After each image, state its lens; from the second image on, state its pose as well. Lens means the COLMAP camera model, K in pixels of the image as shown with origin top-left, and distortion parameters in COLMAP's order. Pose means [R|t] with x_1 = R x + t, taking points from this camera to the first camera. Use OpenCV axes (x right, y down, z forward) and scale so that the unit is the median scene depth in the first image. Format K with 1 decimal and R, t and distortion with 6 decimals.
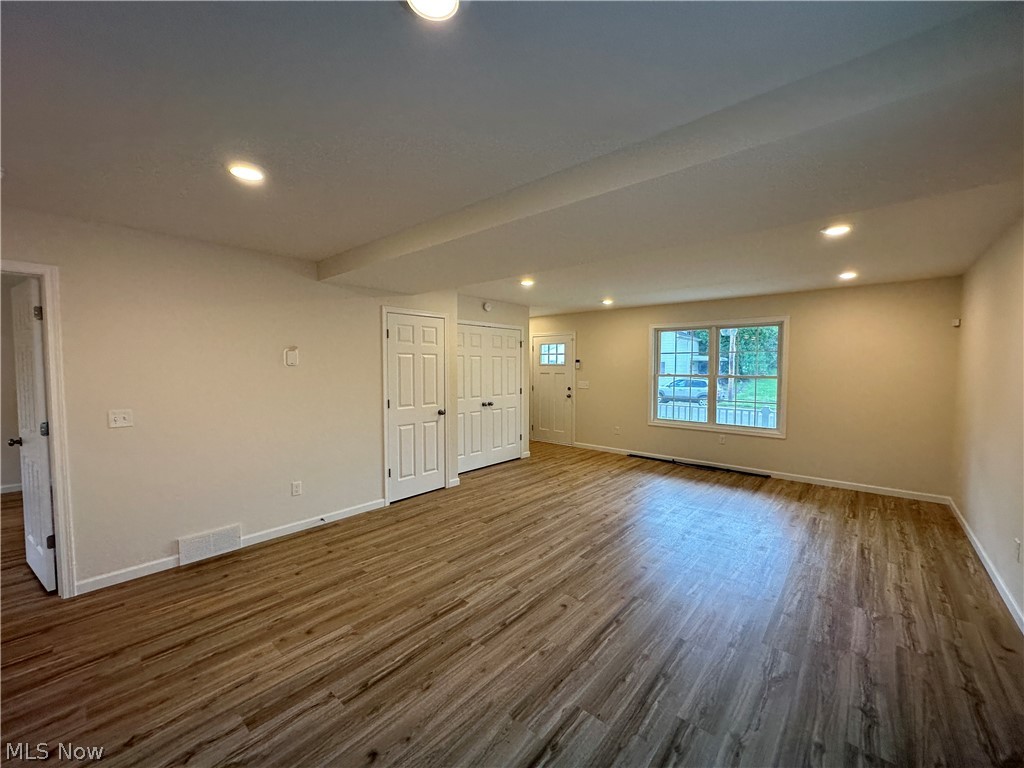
lens RADIAL K [[408.6, 0, 512.0], [0, 408.6, 384.0], [0, 0, 1]] dist [-0.002737, -0.000184]
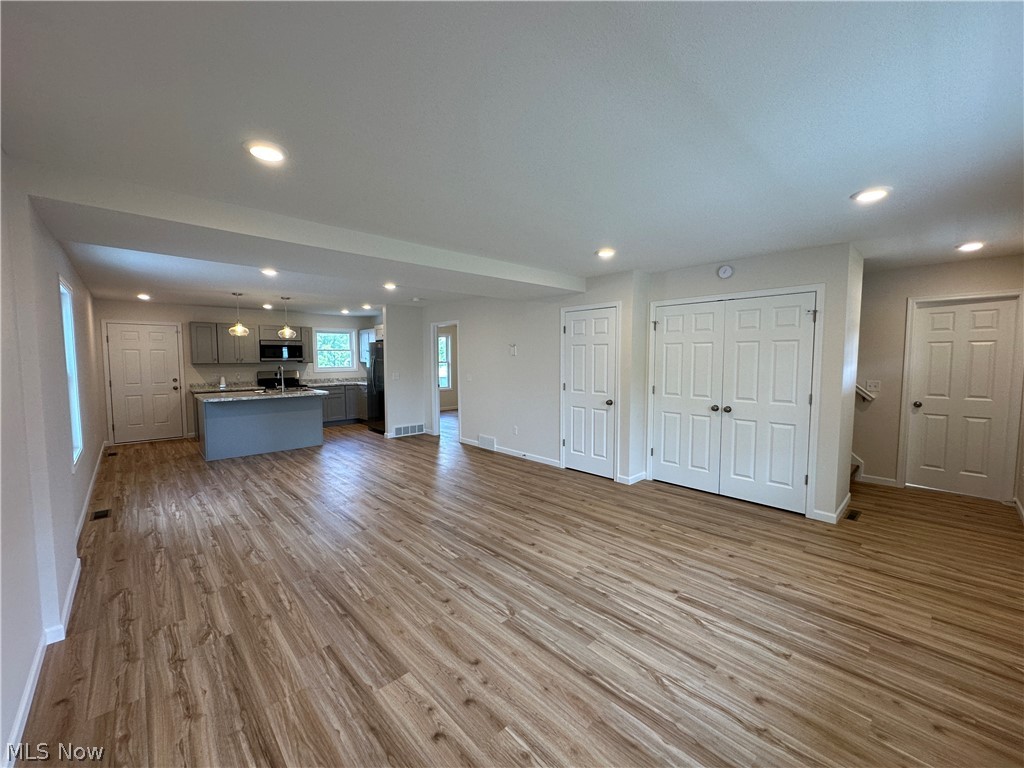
lens RADIAL K [[408.6, 0, 512.0], [0, 408.6, 384.0], [0, 0, 1]] dist [-0.002737, -0.000184]
pose [[-0.101009, 0.065111, -0.992753, 0.857387], [-0.042629, 0.996656, 0.069705, -0.035695], [0.993972, 0.049360, -0.097895, 0.878768]]
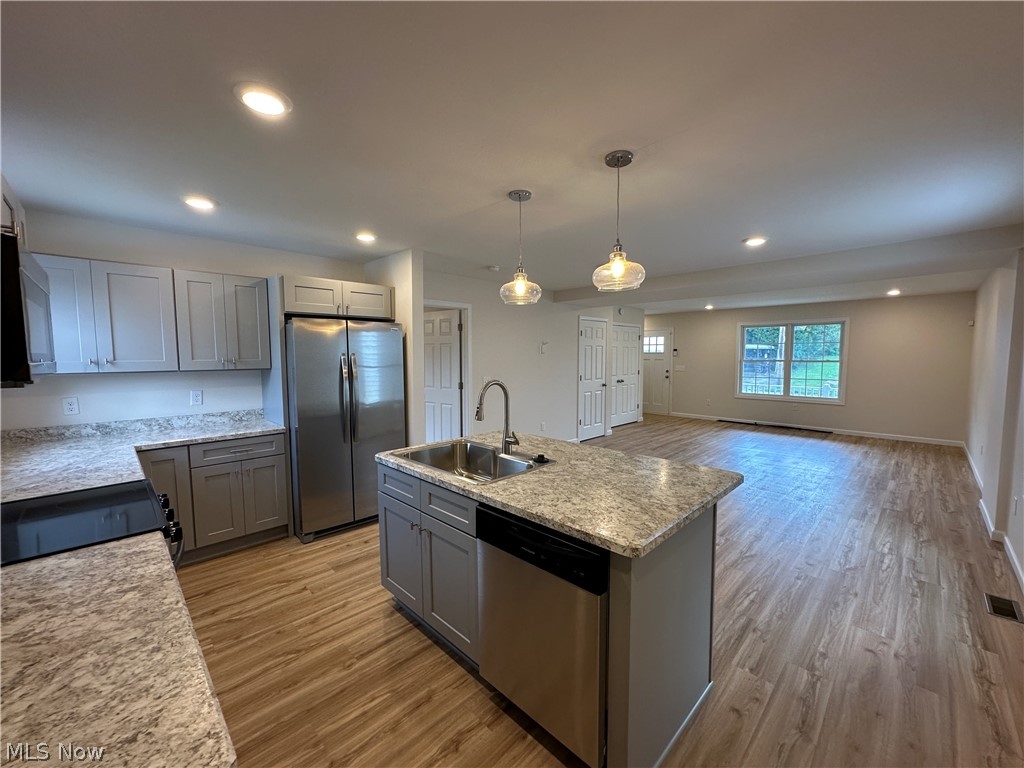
lens RADIAL K [[408.6, 0, 512.0], [0, 408.6, 384.0], [0, 0, 1]] dist [-0.002737, -0.000184]
pose [[0.997446, 0.002109, -0.071396, -0.414044], [-0.000165, 0.999629, 0.027232, 0.026354], [0.071427, -0.027151, 0.997076, -0.533497]]
